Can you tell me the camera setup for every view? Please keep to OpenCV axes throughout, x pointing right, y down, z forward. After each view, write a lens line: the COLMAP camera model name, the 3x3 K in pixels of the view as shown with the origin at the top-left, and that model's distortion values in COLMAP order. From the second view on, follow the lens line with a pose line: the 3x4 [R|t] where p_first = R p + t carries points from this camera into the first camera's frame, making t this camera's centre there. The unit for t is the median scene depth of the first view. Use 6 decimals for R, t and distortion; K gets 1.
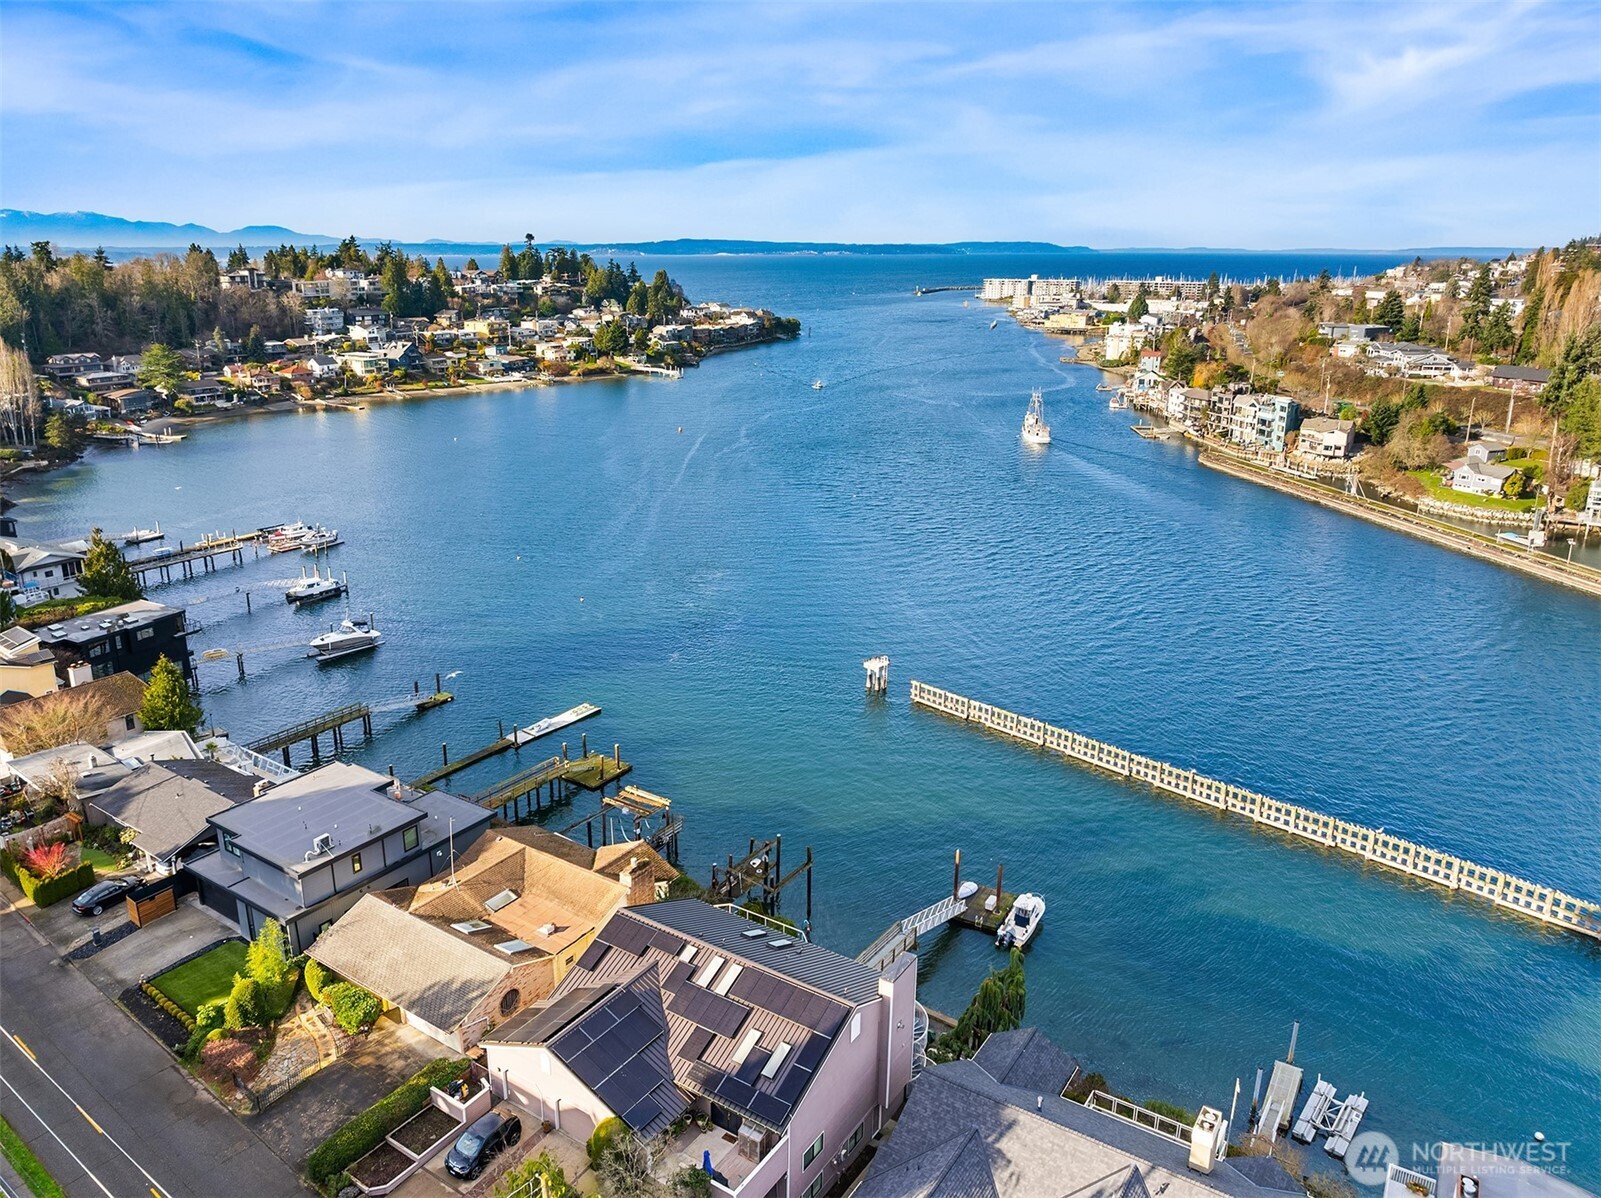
lens RADIAL K [[1128.0, 0, 799.8], [0, 1128.0, 567.6], [0, 0, 1]] dist [-0.039371, -0.004033]
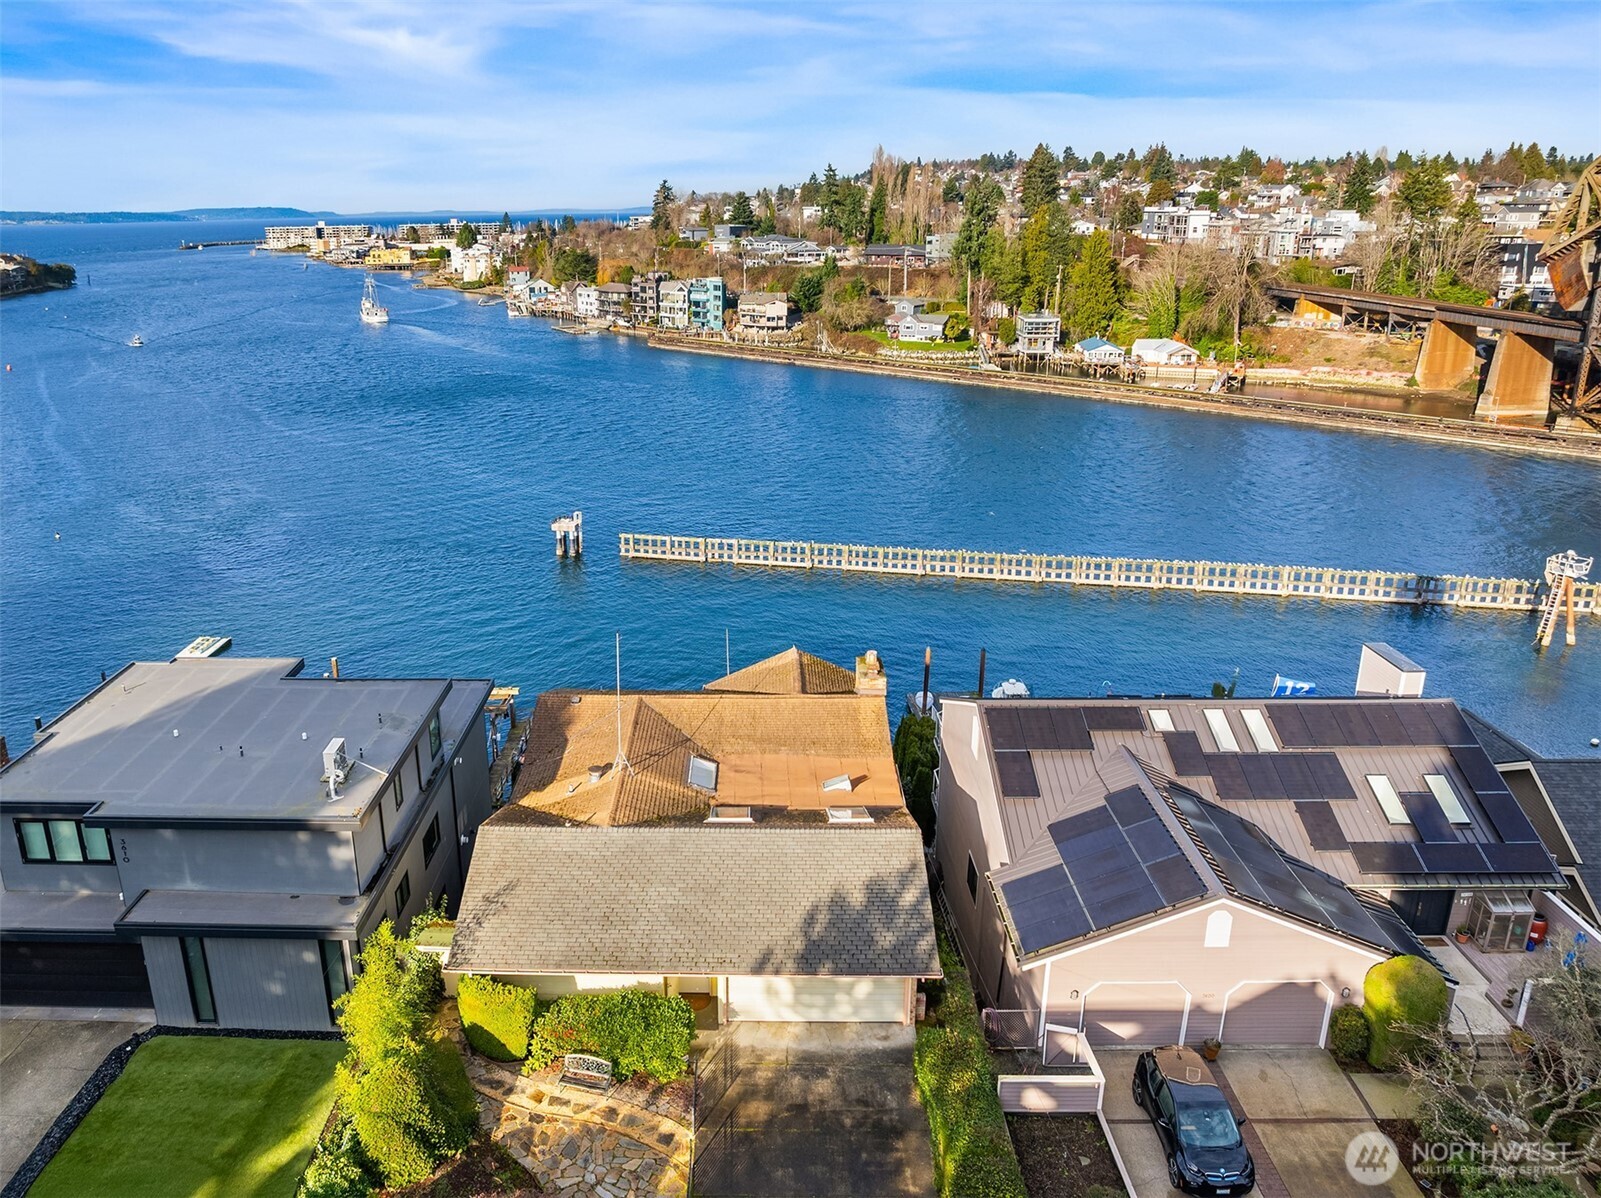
lens RADIAL K [[1129.1, 0, 721.9], [0, 1129.1, 593.9], [0, 0, 1]] dist [-0.011769, -0.078802]
pose [[0.845113, -0.174999, 0.505134, -0.086553], [0.150375, 0.984569, 0.089510, 0.027151], [-0.513003, 0.000314, 0.858387, 0.087580]]
